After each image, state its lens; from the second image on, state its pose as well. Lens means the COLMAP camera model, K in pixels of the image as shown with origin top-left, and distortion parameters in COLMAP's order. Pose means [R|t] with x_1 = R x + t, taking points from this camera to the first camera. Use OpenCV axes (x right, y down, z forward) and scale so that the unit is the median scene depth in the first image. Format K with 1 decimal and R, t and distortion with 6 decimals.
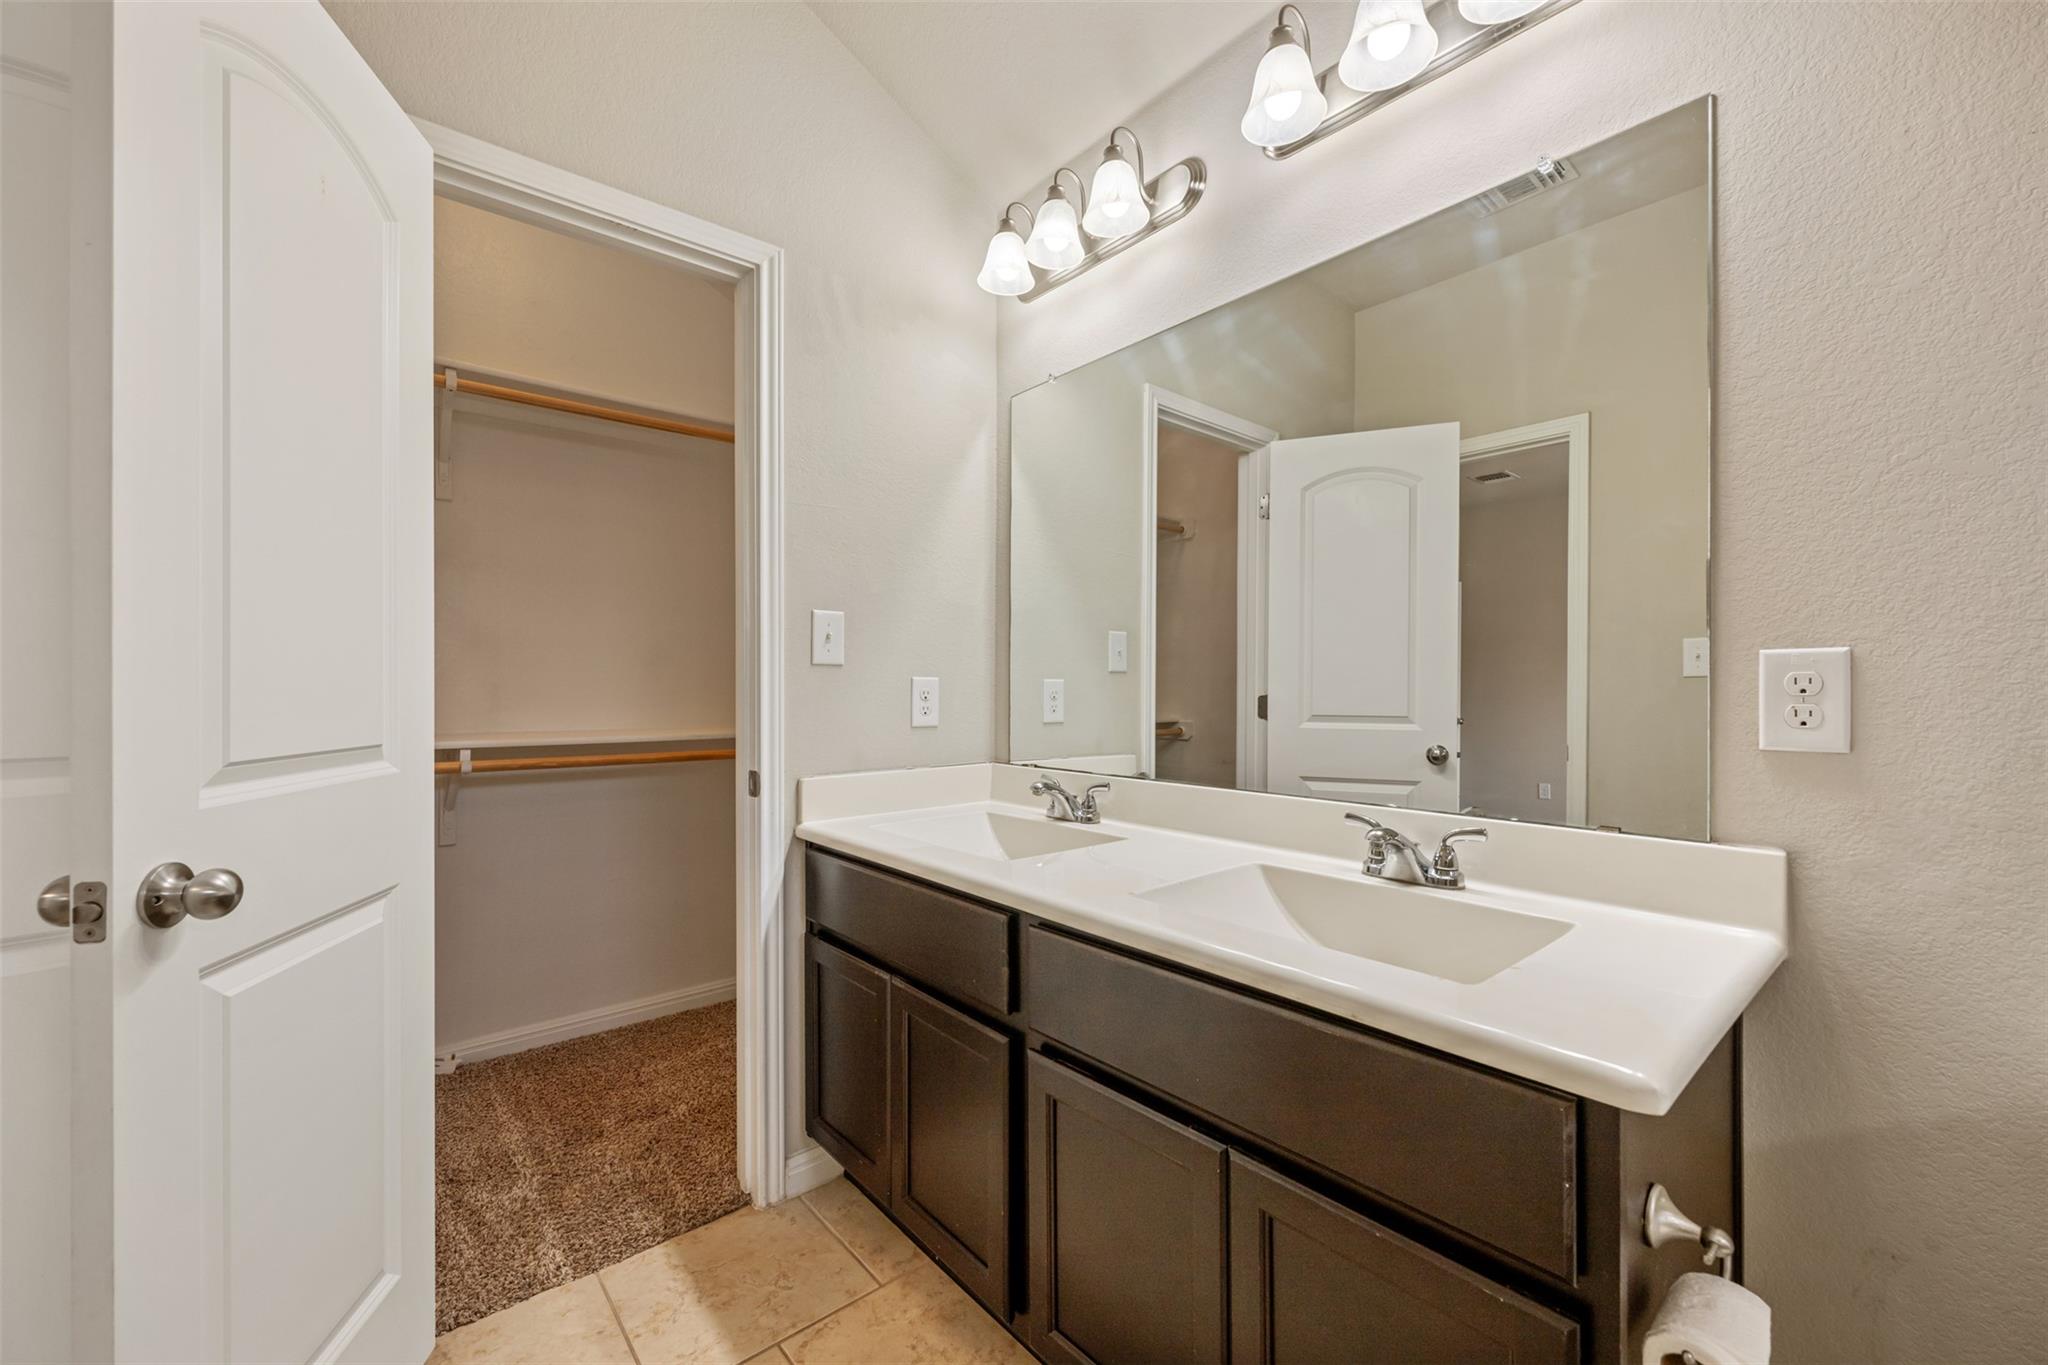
lens RADIAL K [[826.3, 0, 1020.5], [0, 826.3, 689.0], [0, 0, 1]] dist [0.001591, 0.000270]
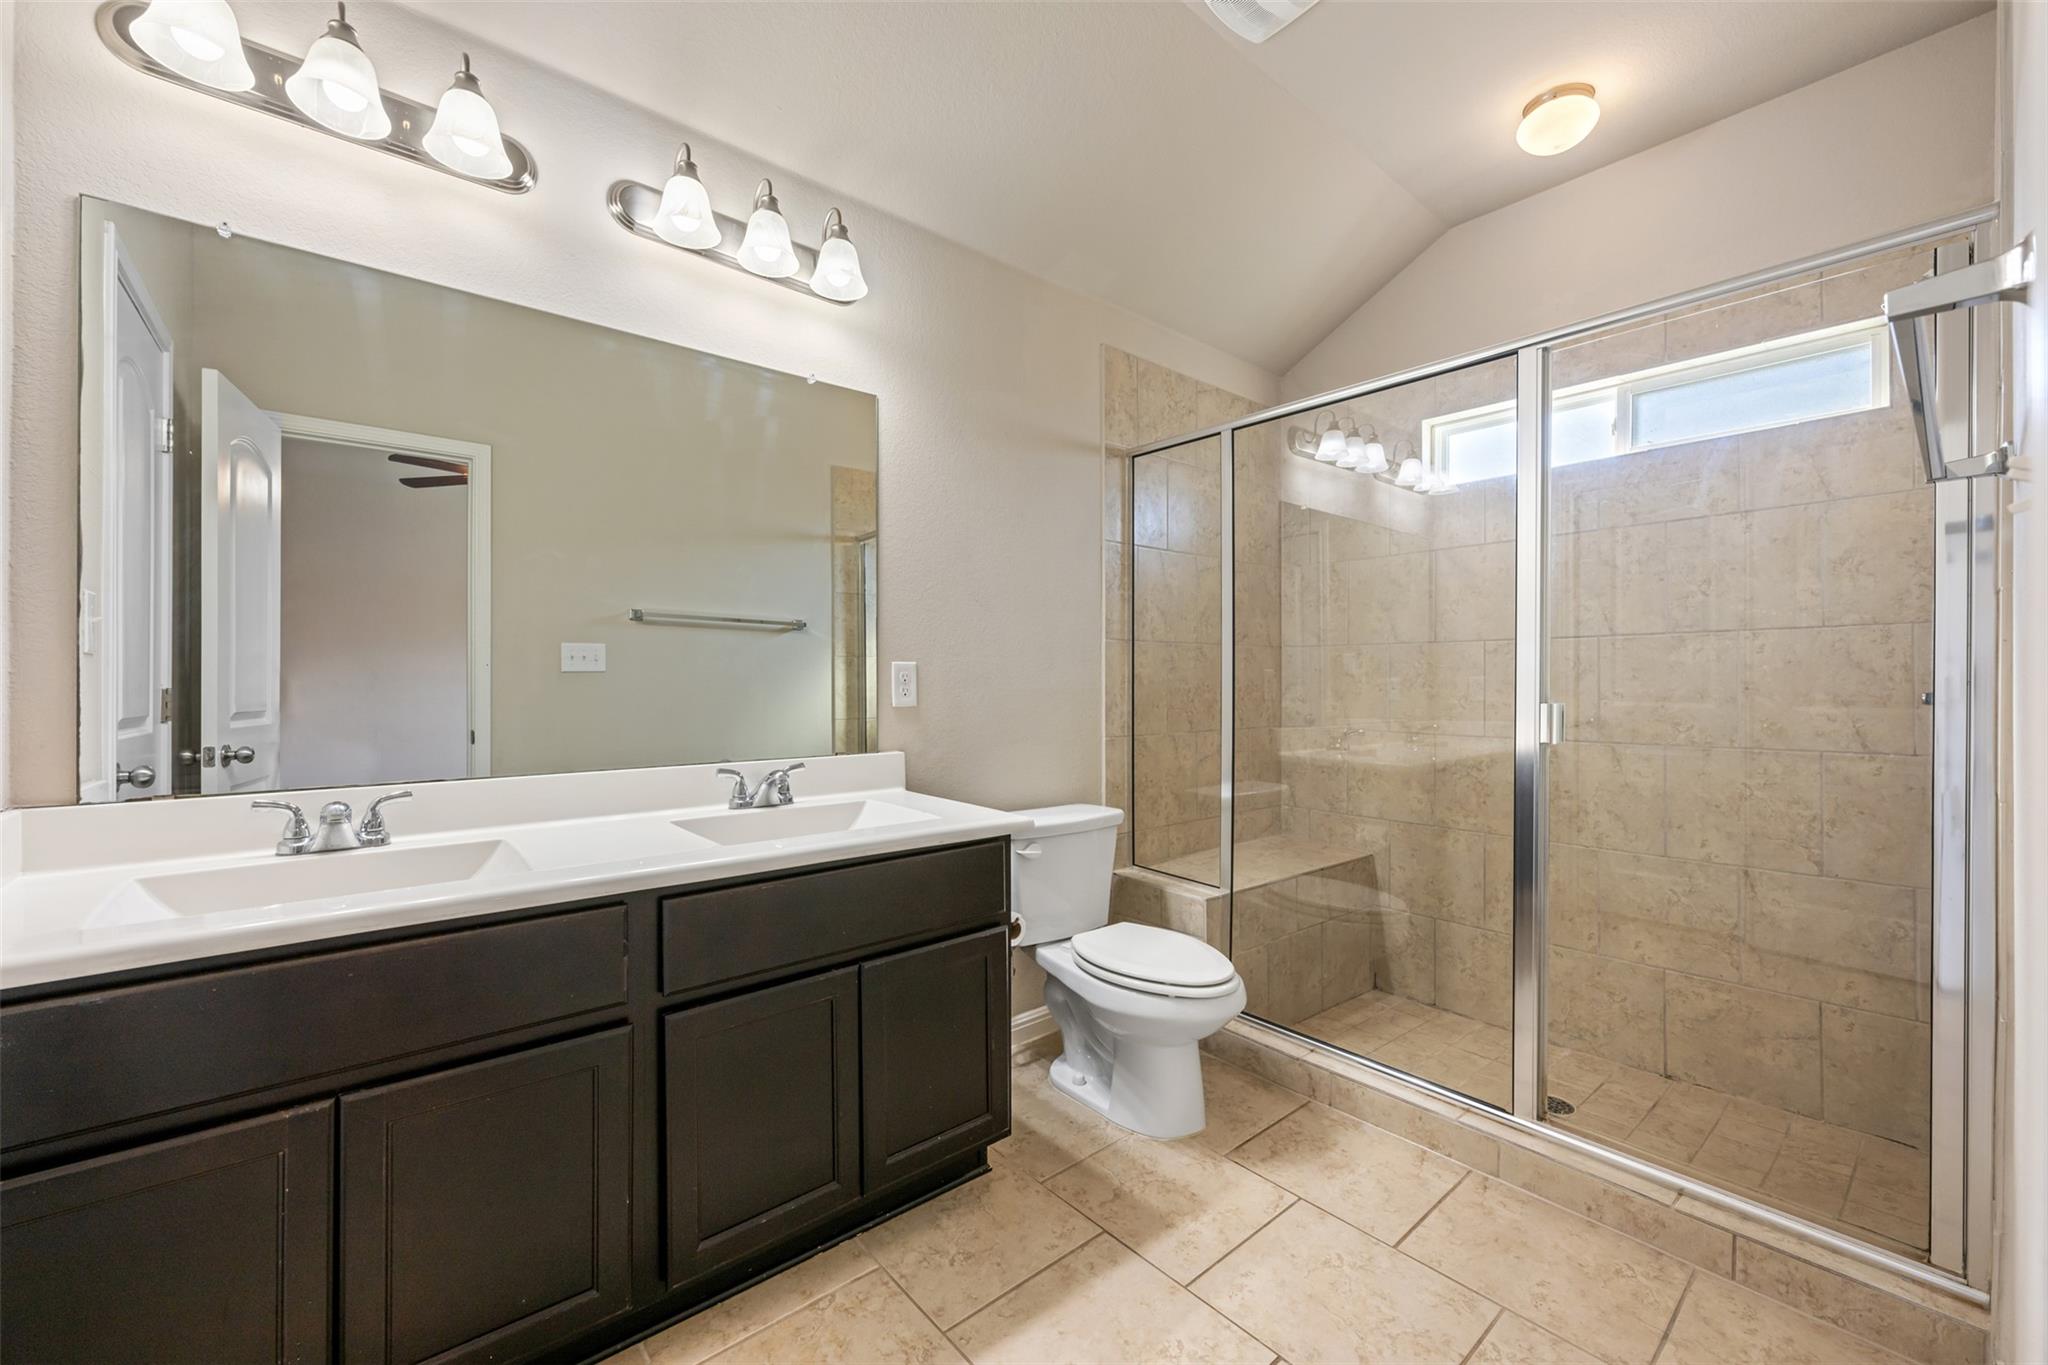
lens RADIAL K [[826.3, 0, 1014.4], [0, 826.3, 682.6], [0, 0, 1]] dist [0.001591, 0.000270]
pose [[0.011450, -0.006112, 0.999916, -1.305934], [-0.000831, 0.999981, 0.006122, -0.004981], [-0.999934, -0.000901, 0.011444, 0.652005]]
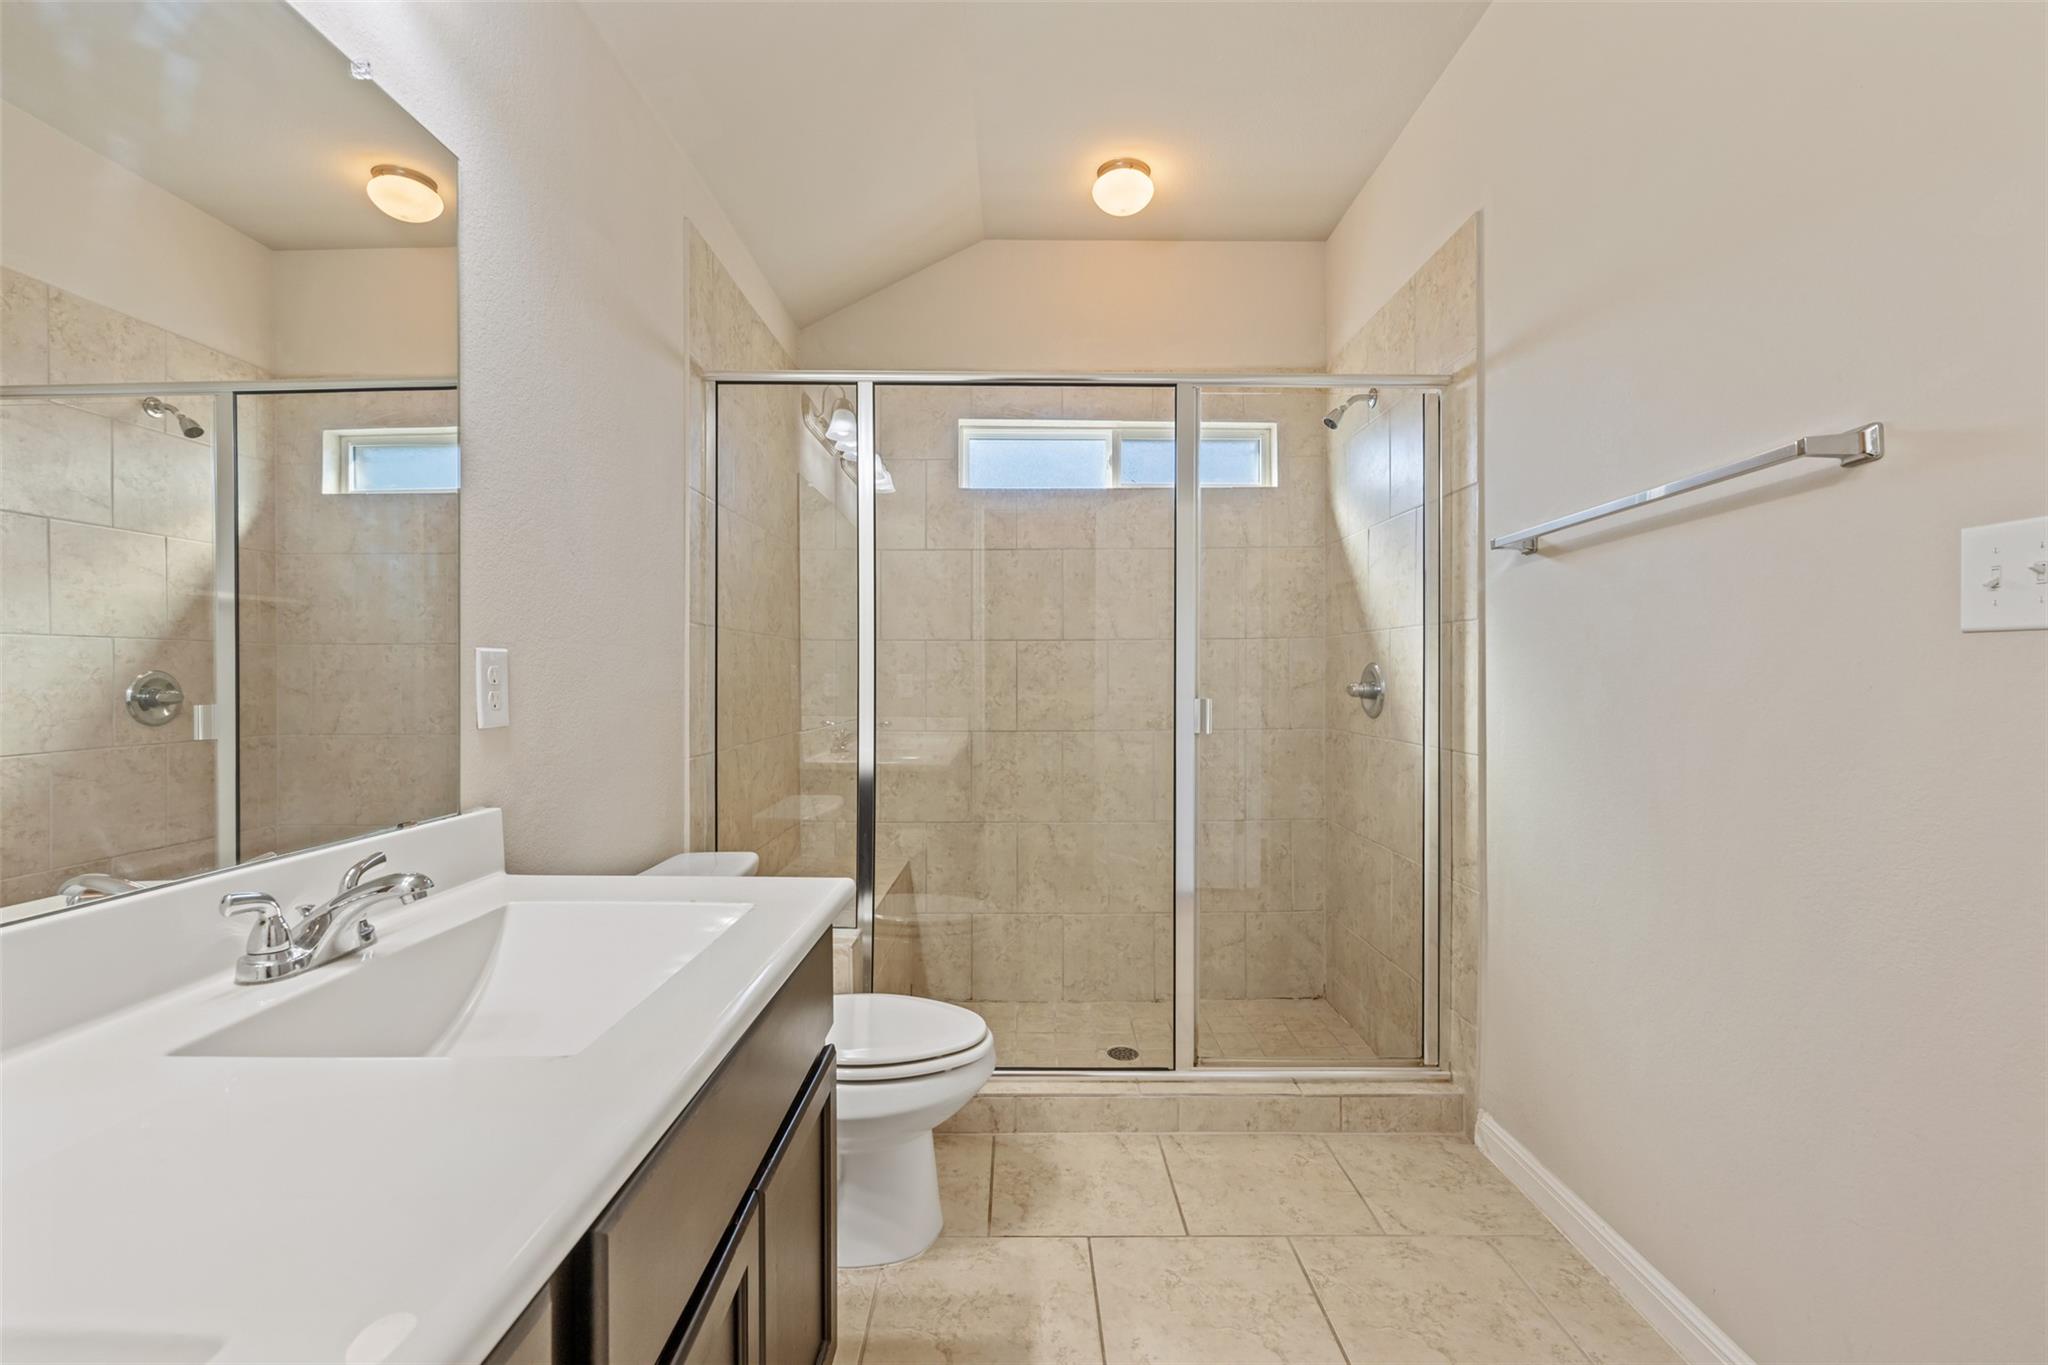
lens RADIAL K [[888.6, 0, 1026.2], [0, 888.6, 671.7], [0, 0, 1]] dist [-0.000004, 0.000141]
pose [[-0.769903, 0.000814, 0.638160, -0.569744], [-0.001888, 0.999992, -0.003553, -0.007852], [-0.638158, -0.003940, -0.769896, 1.500097]]
